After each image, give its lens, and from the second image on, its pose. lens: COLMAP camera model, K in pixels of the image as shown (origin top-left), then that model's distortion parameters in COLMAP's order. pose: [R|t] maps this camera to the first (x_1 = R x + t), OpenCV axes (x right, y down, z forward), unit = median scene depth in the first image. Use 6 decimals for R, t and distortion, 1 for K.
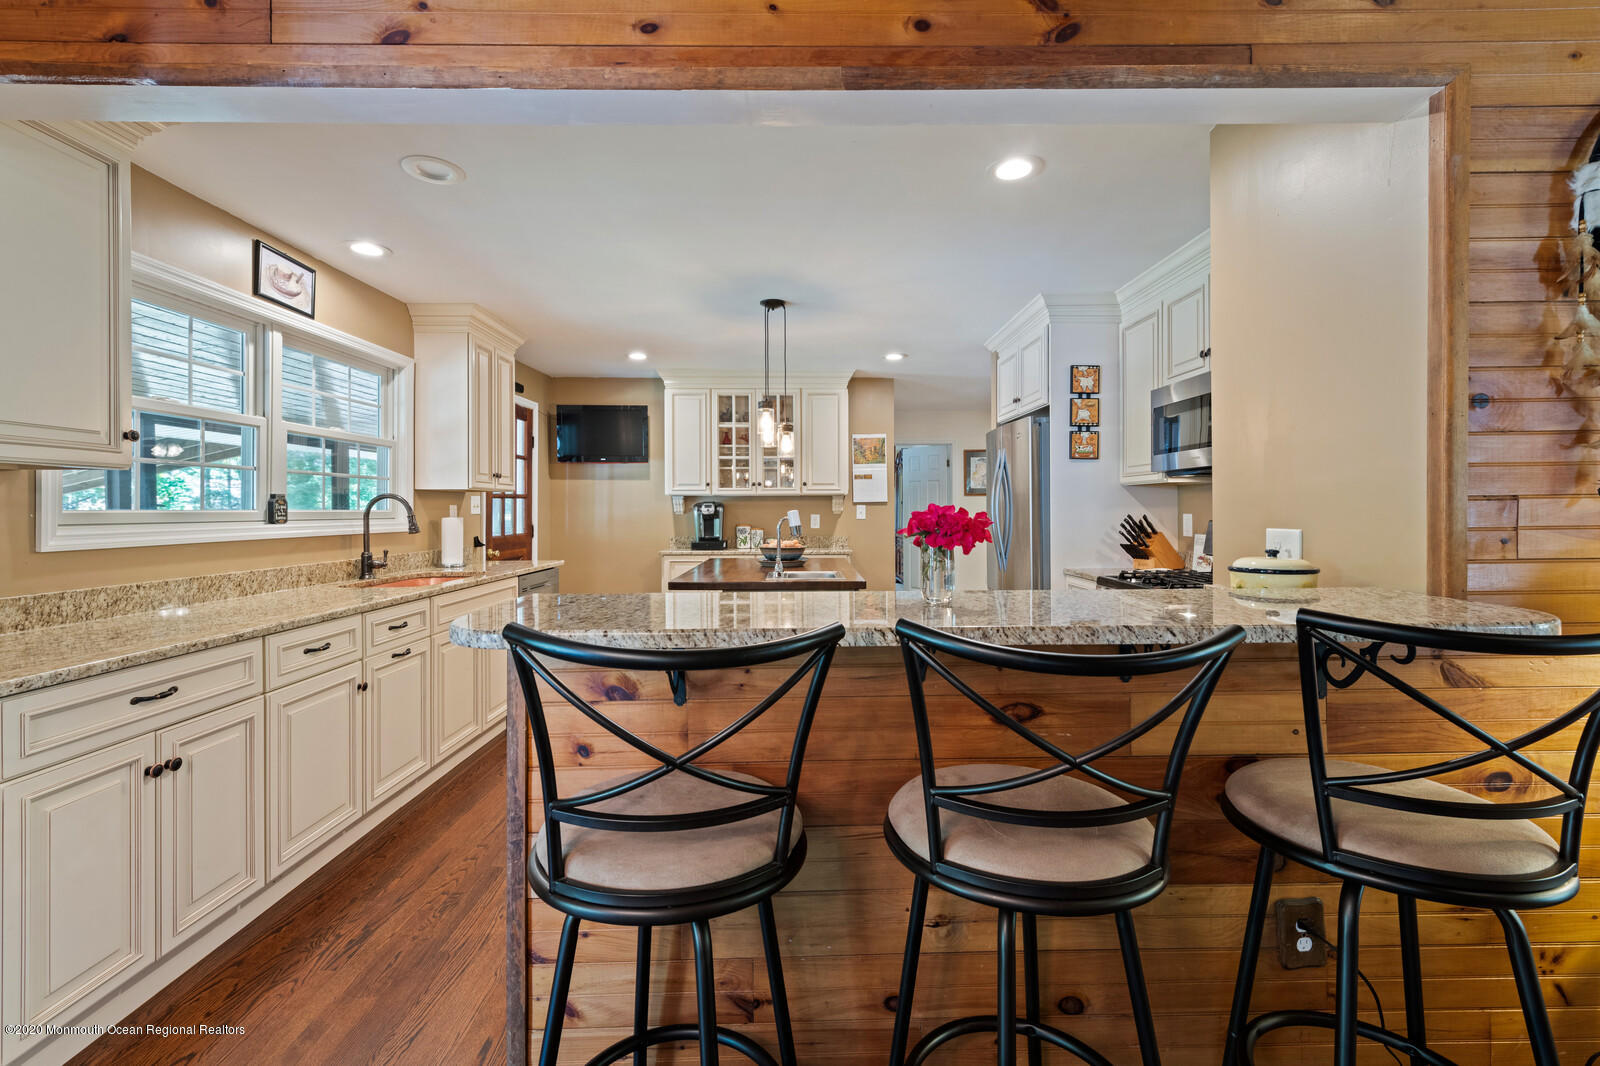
lens RADIAL K [[672.2, 0, 805.6], [0, 672.2, 511.8], [0, 0, 1]] dist [0.009140, -0.000526]
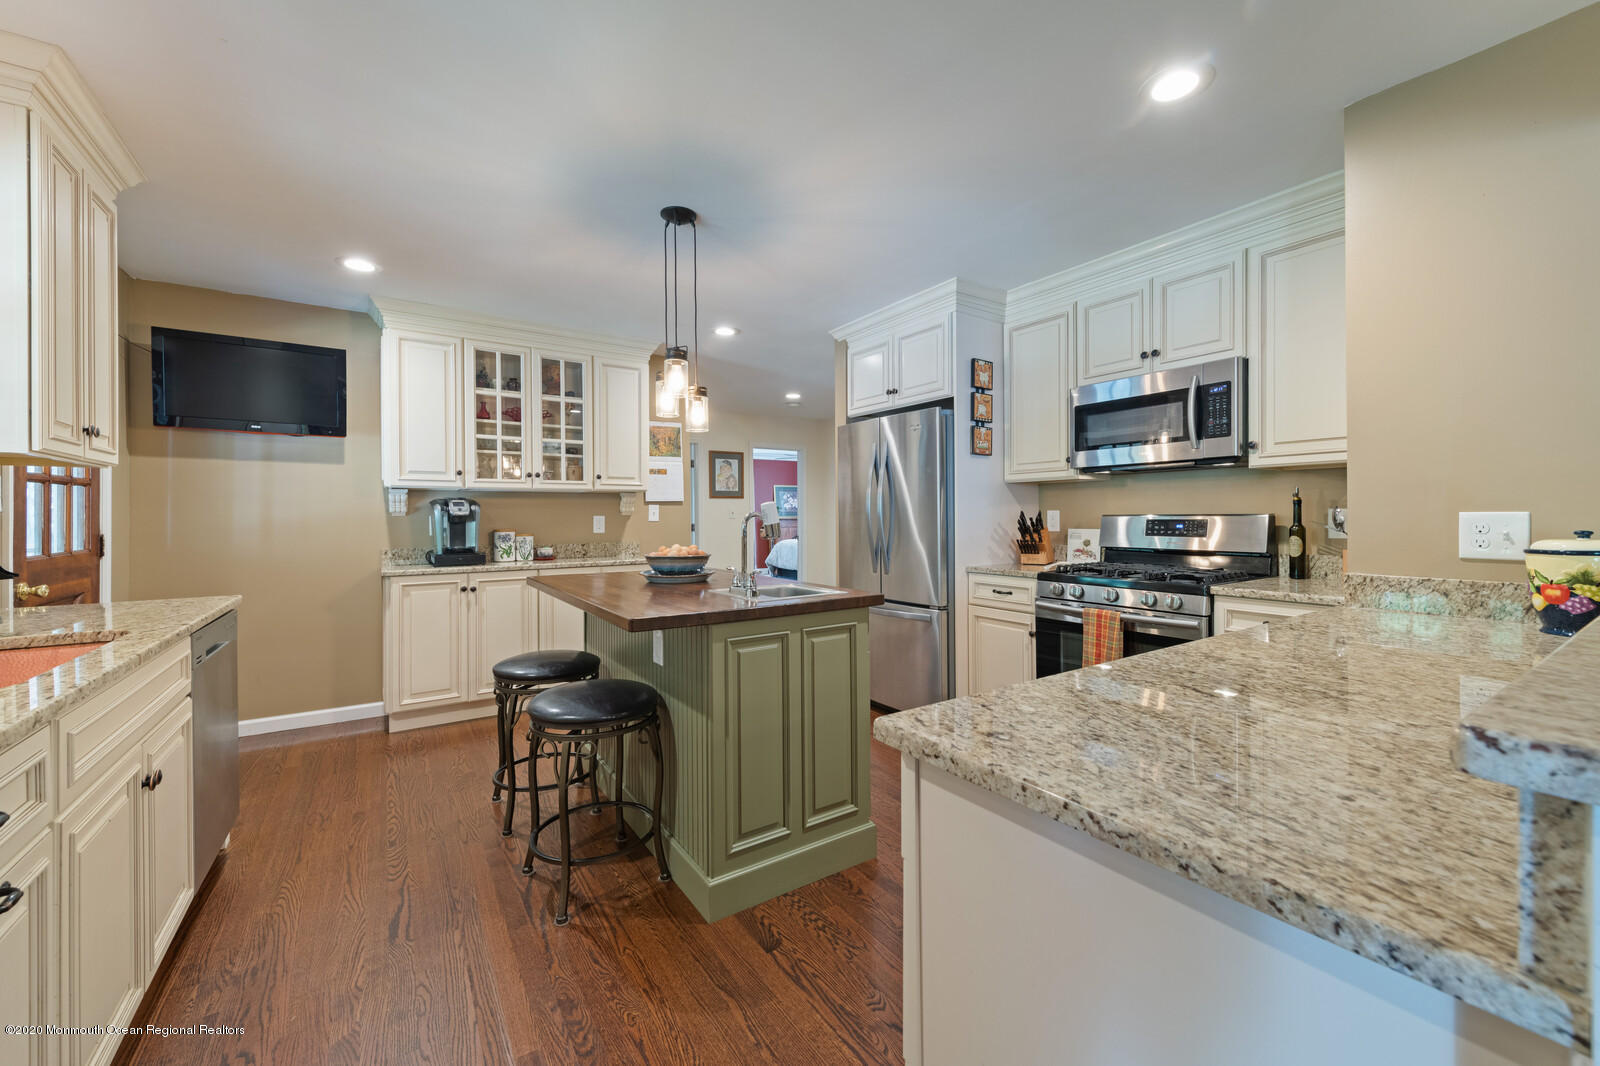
lens RADIAL K [[632.5, 0, 809.7], [0, 632.5, 516.0], [0, 0, 1]] dist [0.012683, -0.002472]
pose [[0.835272, -0.002289, 0.549832, -0.277571], [0.005580, 0.999975, -0.004314, 0.012883], [-0.549809, 0.006671, 0.835264, 0.325899]]
